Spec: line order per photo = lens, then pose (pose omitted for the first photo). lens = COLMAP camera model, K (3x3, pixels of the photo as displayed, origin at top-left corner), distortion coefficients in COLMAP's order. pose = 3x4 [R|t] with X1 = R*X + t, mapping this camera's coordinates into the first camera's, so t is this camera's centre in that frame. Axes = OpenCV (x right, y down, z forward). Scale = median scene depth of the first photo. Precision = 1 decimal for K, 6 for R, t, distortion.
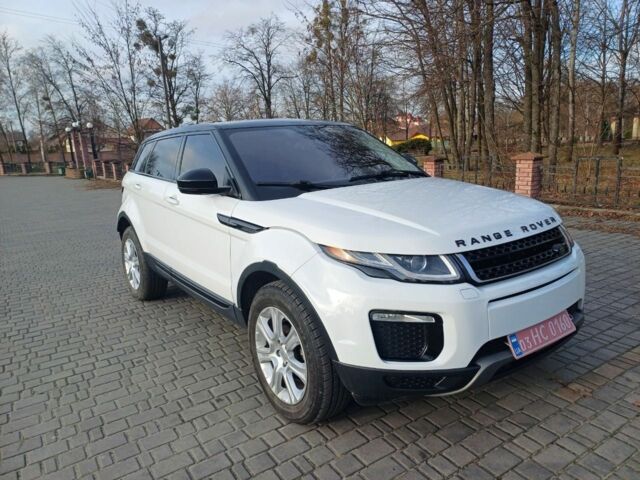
lens RADIAL K [[480.1, 0, 320.0], [0, 480.1, 240.0], [0, 0, 1]] dist [0.041101, -0.003055]
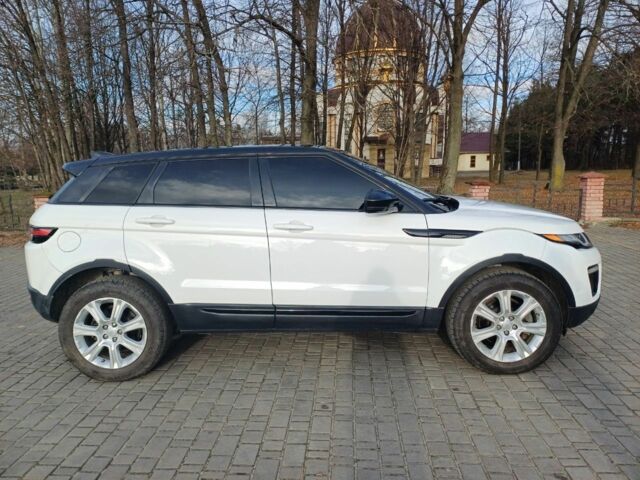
lens RADIAL K [[480.1, 0, 320.0], [0, 480.1, 240.0], [0, 0, 1]] dist [0.041101, -0.003055]
pose [[0.602631, -0.099142, 0.791838, -1.051380], [0.155275, 0.987856, 0.005512, -0.058076], [-0.782768, 0.119631, 0.610707, 0.429682]]
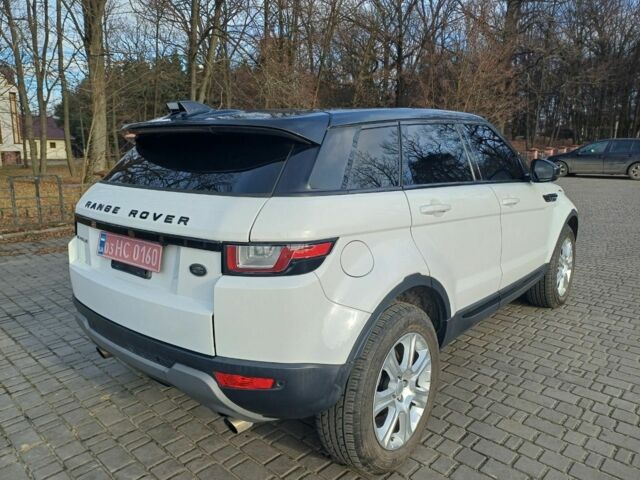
lens RADIAL K [[465.7, 0, 320.0], [0, 465.7, 240.0], [0, 0, 1]] dist [0.048697, -0.000575]
pose [[-0.235908, -0.127361, 0.963393, -1.089702], [0.223963, 0.957561, 0.181432, -0.256956], [-0.945615, 0.258566, -0.197372, 1.573986]]
